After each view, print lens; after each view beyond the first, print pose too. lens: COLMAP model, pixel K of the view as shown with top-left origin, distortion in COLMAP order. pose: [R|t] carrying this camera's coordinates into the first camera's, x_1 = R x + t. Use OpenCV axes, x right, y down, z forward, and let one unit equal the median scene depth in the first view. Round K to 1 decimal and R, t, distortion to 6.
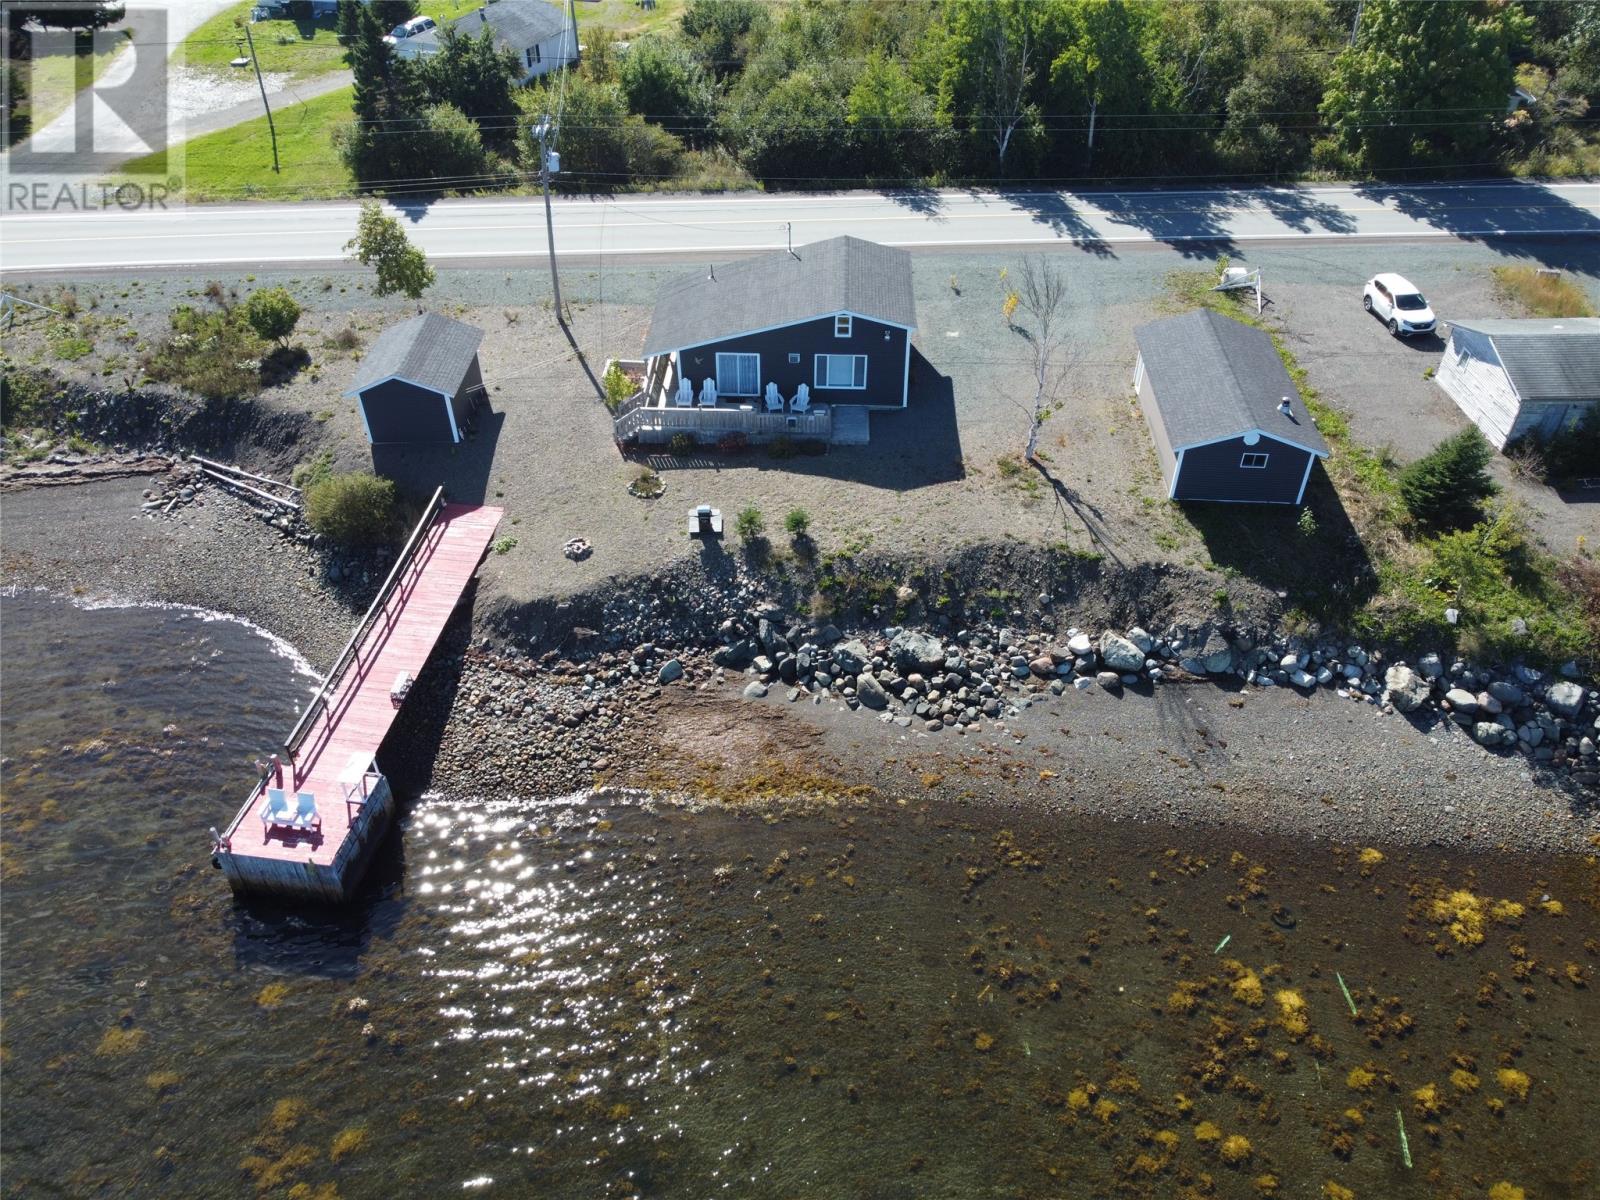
lens RADIAL K [[1232.4, 0, 797.3], [0, 1232.4, 599.1], [0, 0, 1]] dist [0.022648, -0.028621]
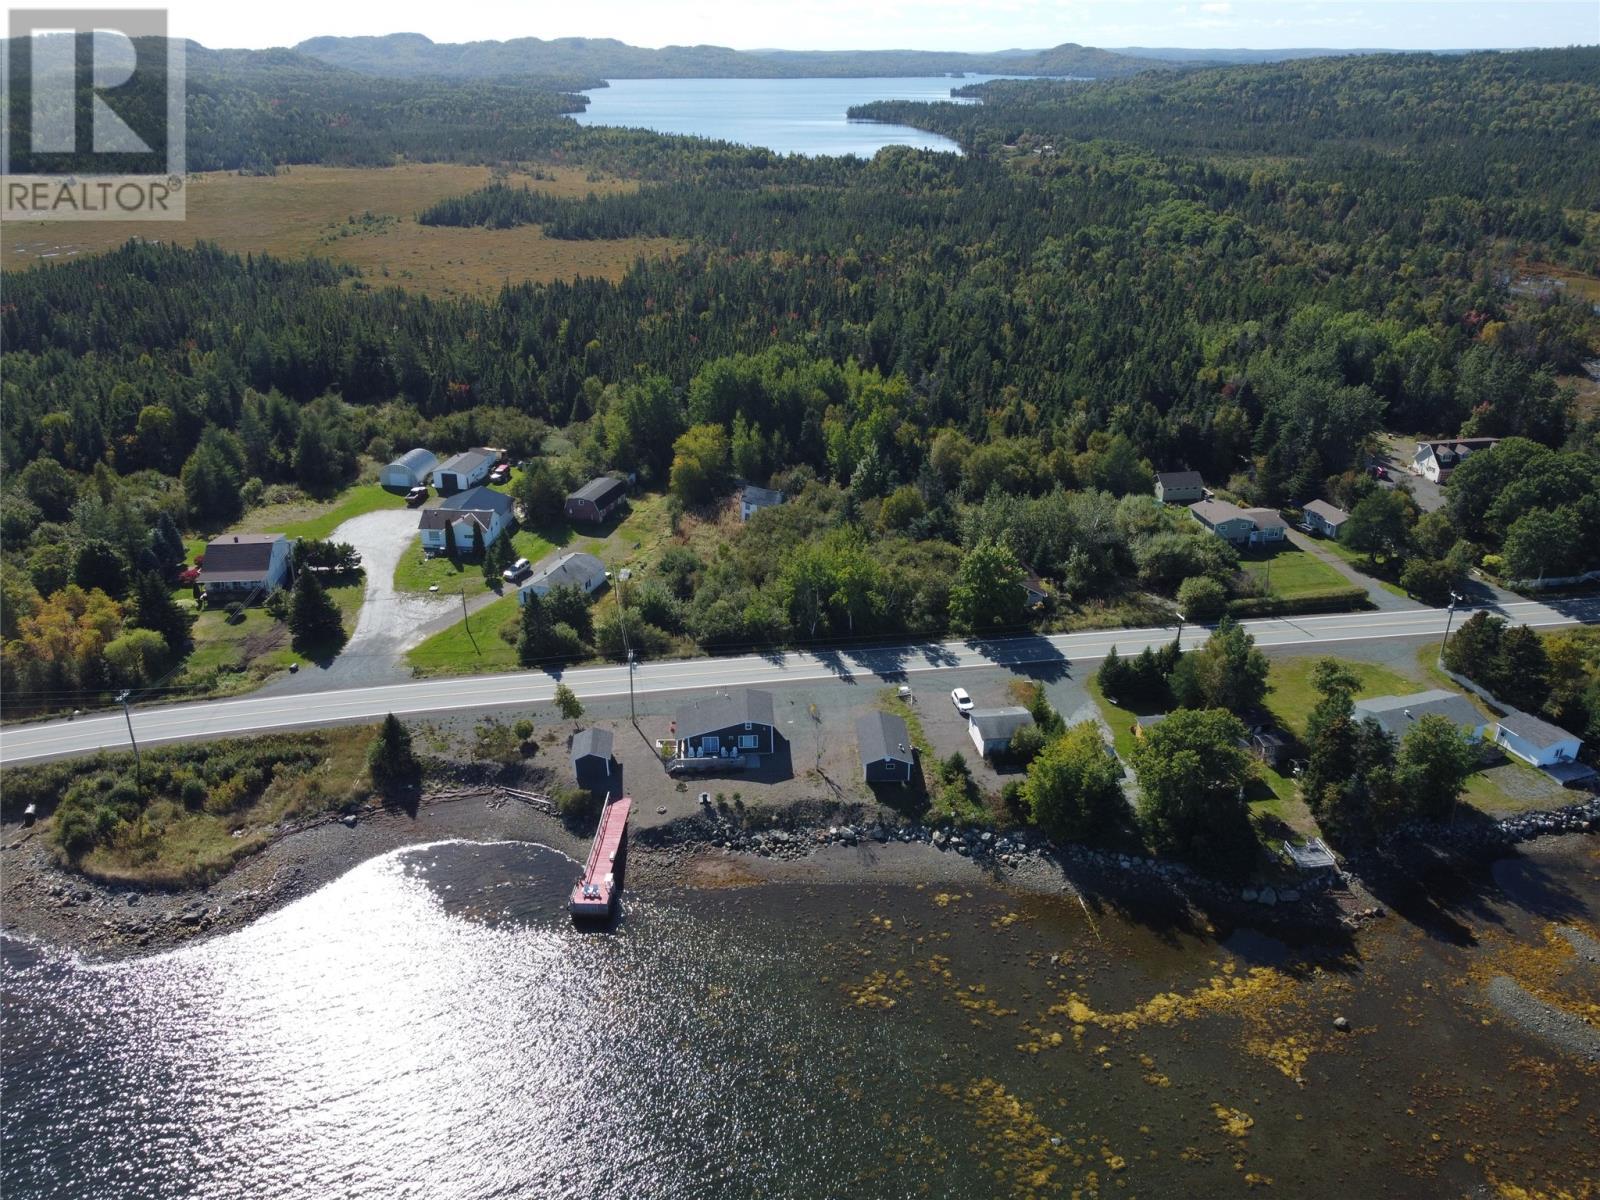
lens RADIAL K [[1232.4, 0, 796.5], [0, 1232.4, 605.8], [0, 0, 1]] dist [0.022648, -0.028621]
pose [[0.995276, -0.045530, 0.085744, -0.080226], [0.064731, 0.969452, -0.236587, 0.181000], [-0.072352, 0.241020, 0.967819, -1.758226]]
